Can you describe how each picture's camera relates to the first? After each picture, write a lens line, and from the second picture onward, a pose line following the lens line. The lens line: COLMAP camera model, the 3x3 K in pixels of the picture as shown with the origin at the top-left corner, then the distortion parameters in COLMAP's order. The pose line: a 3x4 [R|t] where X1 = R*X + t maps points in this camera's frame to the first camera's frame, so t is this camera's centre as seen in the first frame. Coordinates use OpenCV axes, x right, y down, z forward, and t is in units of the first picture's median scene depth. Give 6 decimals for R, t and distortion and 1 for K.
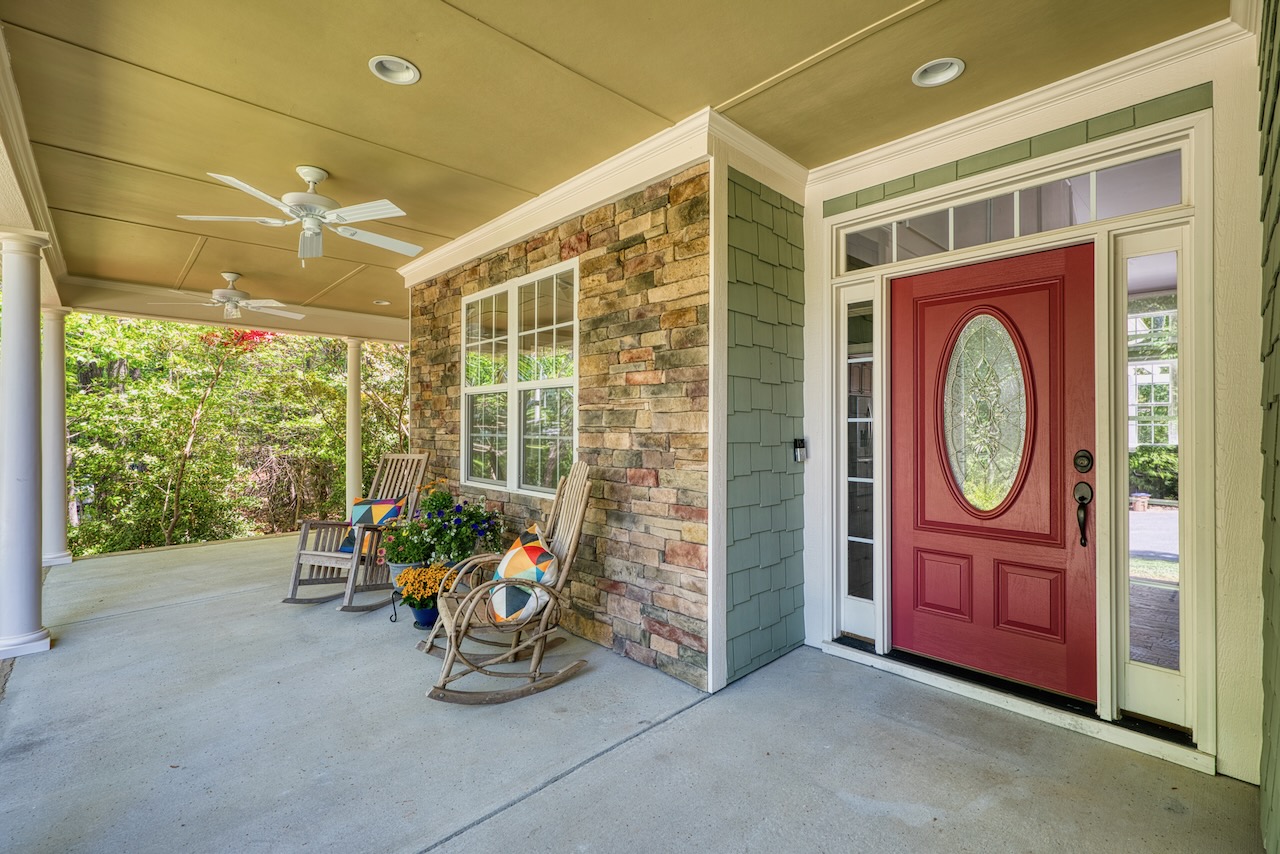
lens RADIAL K [[558.7, 0, 639.7], [0, 558.7, 423.0], [0, 0, 1]] dist [-0.003417, 0.000878]
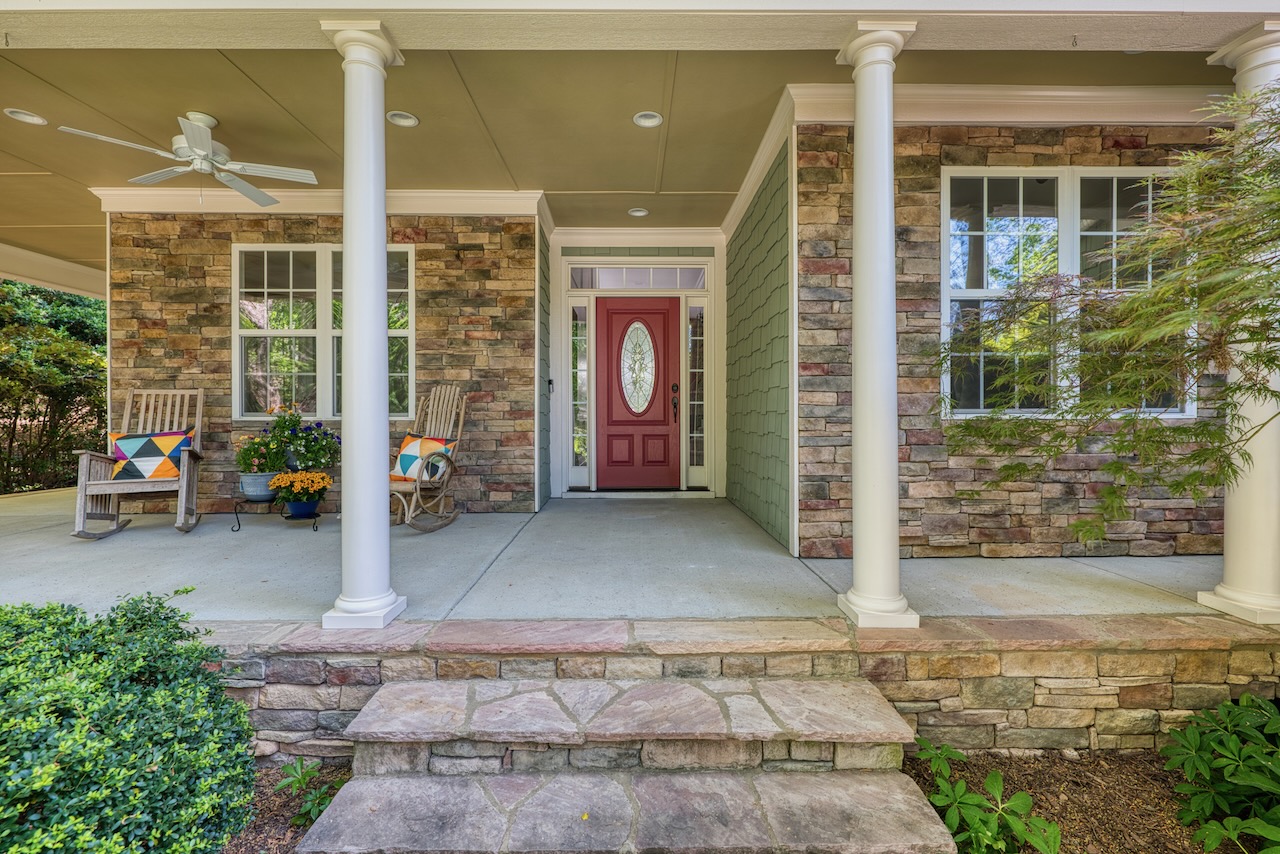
lens RADIAL K [[558.7, 0, 637.7], [0, 558.7, 422.3], [0, 0, 1]] dist [-0.003417, 0.000878]
pose [[0.682638, -0.007040, 0.730722, -0.888034], [-0.000730, 0.999947, 0.010315, 0.157976], [-0.730756, -0.007575, 0.682597, -0.435417]]
